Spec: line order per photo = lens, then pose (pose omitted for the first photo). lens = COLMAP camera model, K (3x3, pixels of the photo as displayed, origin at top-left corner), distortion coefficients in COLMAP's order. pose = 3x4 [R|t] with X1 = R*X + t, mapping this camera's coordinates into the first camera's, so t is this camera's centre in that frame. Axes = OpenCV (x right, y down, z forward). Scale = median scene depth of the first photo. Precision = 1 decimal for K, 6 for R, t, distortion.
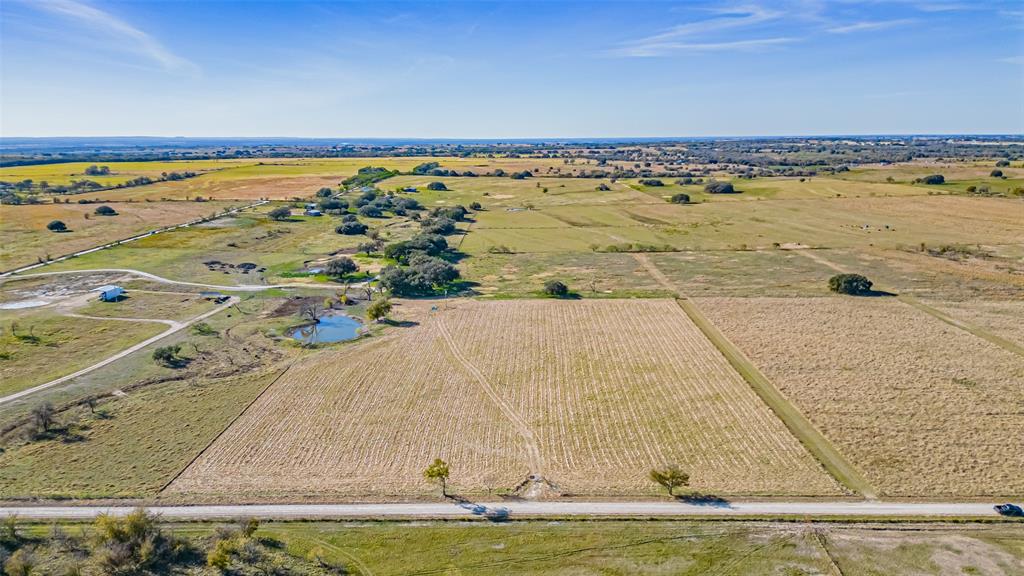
lens RADIAL K [[711.3, 0, 508.3], [0, 711.3, 289.2], [0, 0, 1]] dist [0.081510, -0.092008]
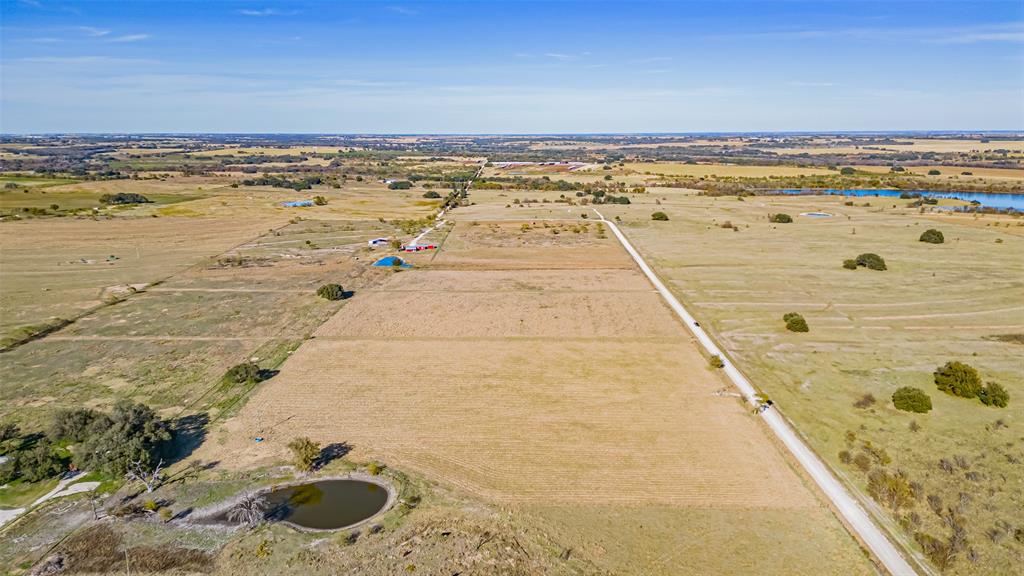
lens RADIAL K [[707.2, 0, 506.3], [0, 707.2, 312.5], [0, 0, 1]] dist [0.082535, -0.086493]
pose [[-0.001336, -0.240755, 0.970585, -0.967572], [0.218554, 0.947052, 0.235218, -0.262242], [-0.975824, 0.212439, 0.051352, 0.853952]]
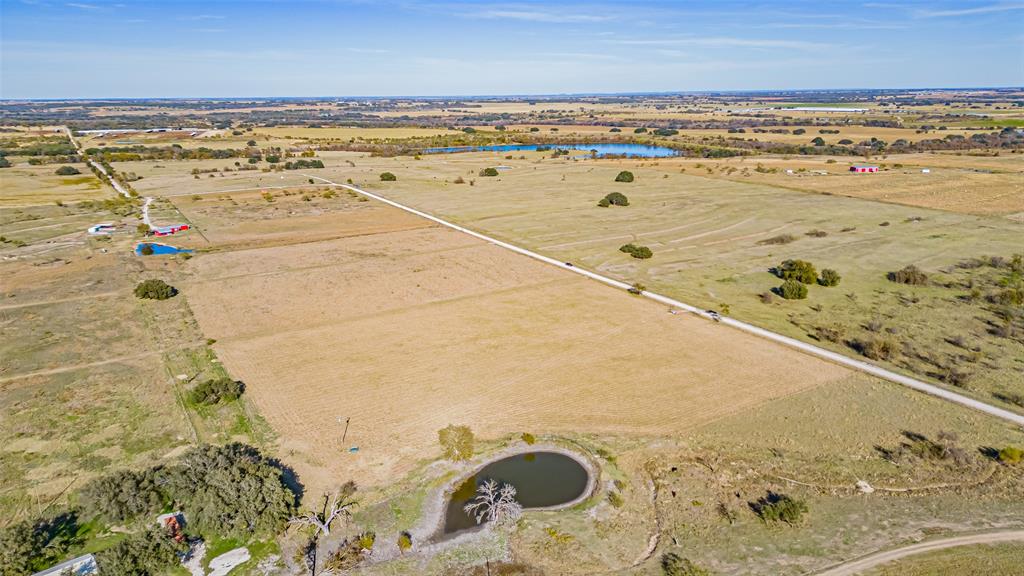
lens RADIAL K [[711.3, 0, 508.3], [0, 711.3, 289.2], [0, 0, 1]] dist [0.081510, -0.092008]
pose [[-0.544251, -0.209720, 0.812286, -0.802650], [0.196087, 0.909627, 0.366236, -0.368734], [-0.815684, 0.358603, -0.453942, 1.390700]]
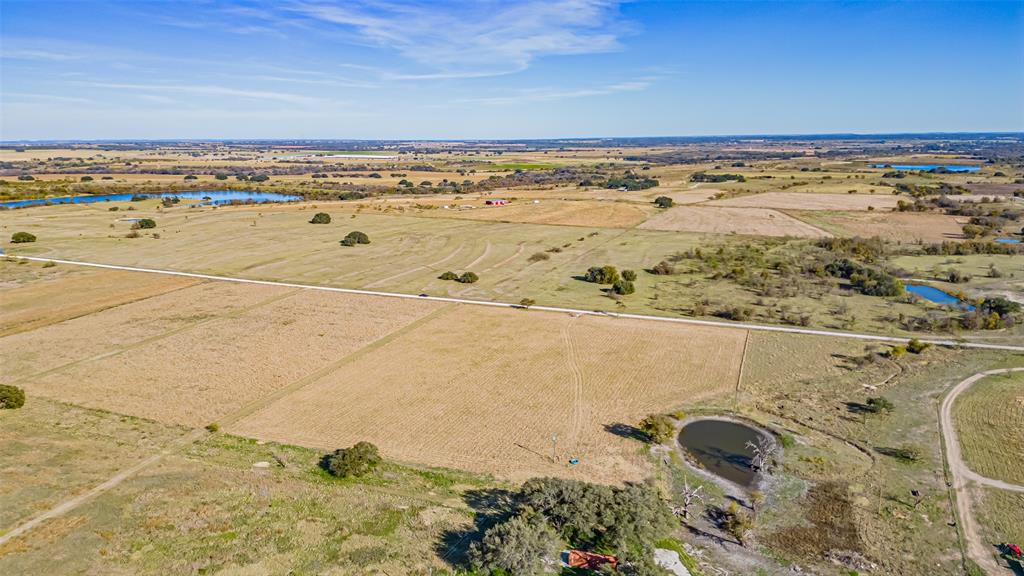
lens RADIAL K [[711.3, 0, 508.3], [0, 711.3, 289.2], [0, 0, 1]] dist [0.081510, -0.092008]
pose [[-0.943850, -0.055553, 0.325670, -0.306466], [0.084613, 0.912236, 0.400832, -0.460832], [-0.319355, 0.405881, -0.856313, 1.858415]]
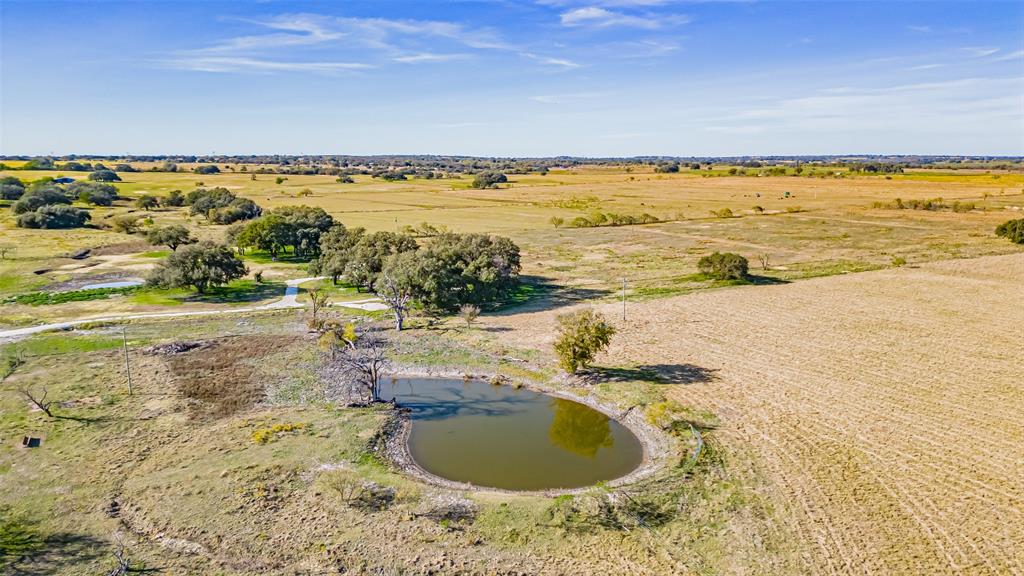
lens RADIAL K [[711.3, 0, 508.3], [0, 711.3, 289.2], [0, 0, 1]] dist [0.081510, -0.092008]
pose [[0.862288, -0.082713, 0.499617, -0.438856], [0.098318, 0.995143, -0.004938, 0.002362], [-0.496782, 0.053379, 0.866232, 0.836285]]
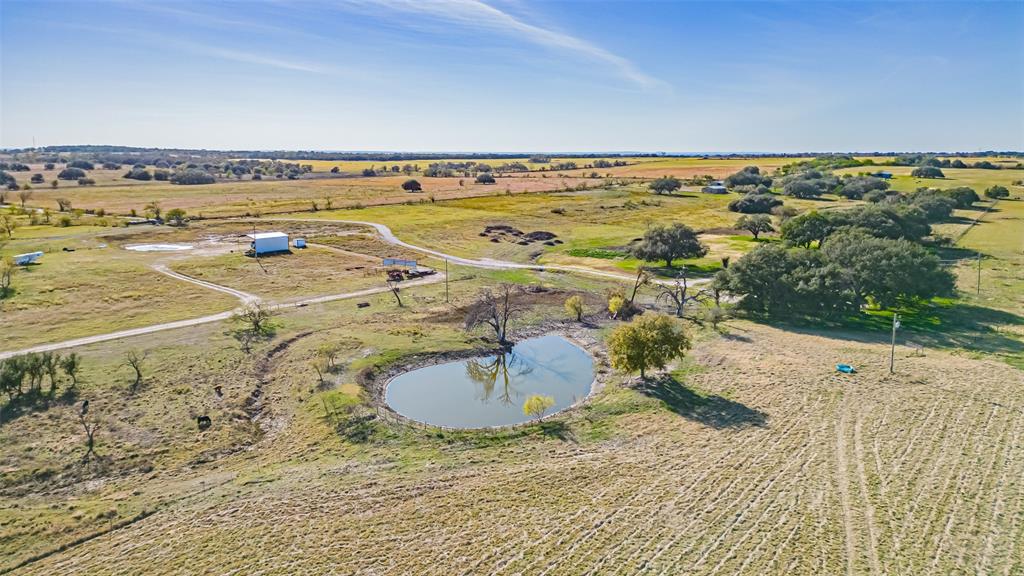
lens RADIAL K [[711.3, 0, 508.3], [0, 711.3, 289.2], [0, 0, 1]] dist [0.081510, -0.092008]
pose [[0.810138, 0.117513, -0.574340, -0.057963], [-0.129732, 0.991351, 0.019841, 0.006324], [0.571704, 0.058436, 0.818376, 0.809542]]
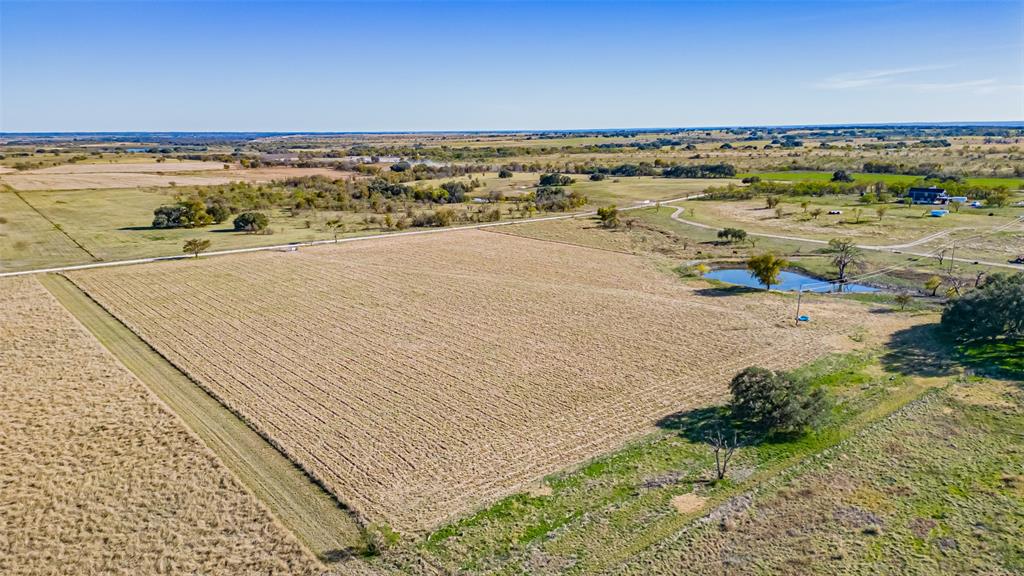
lens RADIAL K [[711.3, 0, 508.3], [0, 711.3, 289.2], [0, 0, 1]] dist [0.081510, -0.092008]
pose [[-0.749943, 0.154882, -0.643115, 0.422242], [-0.127865, 0.919928, 0.370652, -0.174922], [0.649027, 0.360199, -0.670090, 1.467571]]
